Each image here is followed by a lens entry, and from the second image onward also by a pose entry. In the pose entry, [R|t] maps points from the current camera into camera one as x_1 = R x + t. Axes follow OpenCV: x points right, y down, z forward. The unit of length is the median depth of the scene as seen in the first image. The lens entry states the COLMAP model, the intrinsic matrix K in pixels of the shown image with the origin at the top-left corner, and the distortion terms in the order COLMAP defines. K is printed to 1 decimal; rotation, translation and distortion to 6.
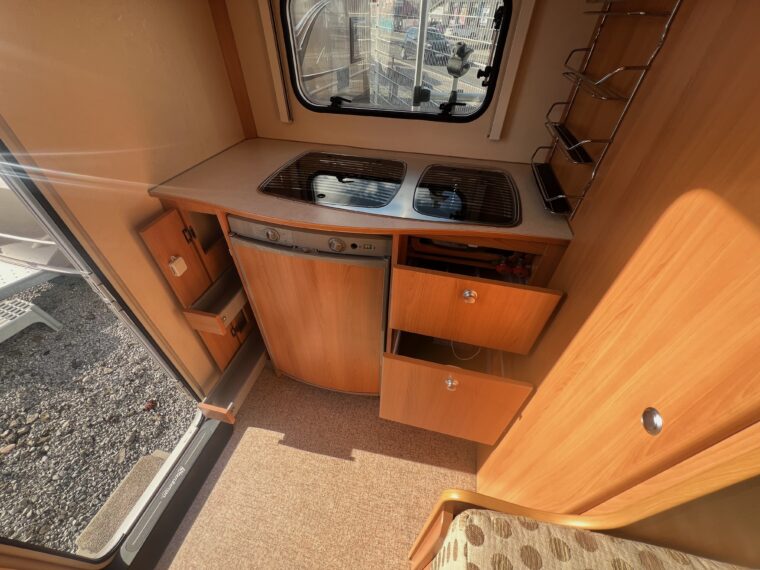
lens RADIAL K [[304.4, 0, 380.0], [0, 304.4, 285.0], [0, 0, 1]] dist [0.001068, 0.000162]
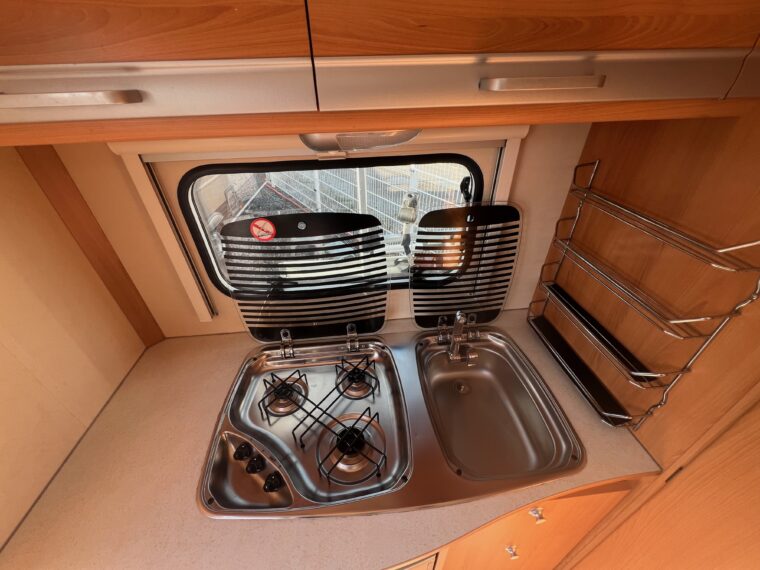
lens RADIAL K [[304.4, 0, 380.0], [0, 304.4, 285.0], [0, 0, 1]] dist [0.001068, 0.000162]
pose [[0.941262, -0.220673, 0.255597, -0.113672], [0.252279, 0.962690, -0.097893, -0.556379], [-0.224459, 0.156624, 0.961814, 0.248021]]
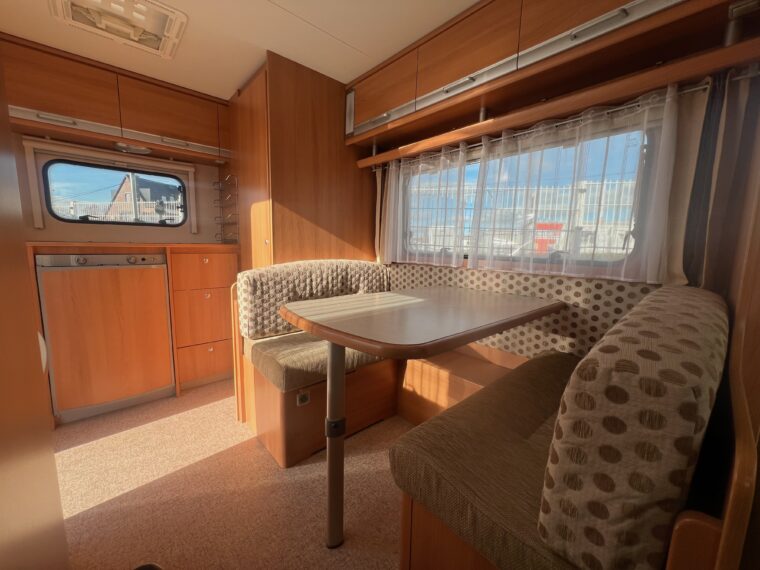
lens RADIAL K [[304.4, 0, 380.0], [0, 304.4, 285.0], [0, 0, 1]] dist [0.001068, 0.000162]
pose [[0.558899, -0.106128, 0.822416, -0.738453], [0.546566, 0.793000, -0.269103, 1.167370], [-0.623617, 0.599906, 0.501213, -0.725103]]
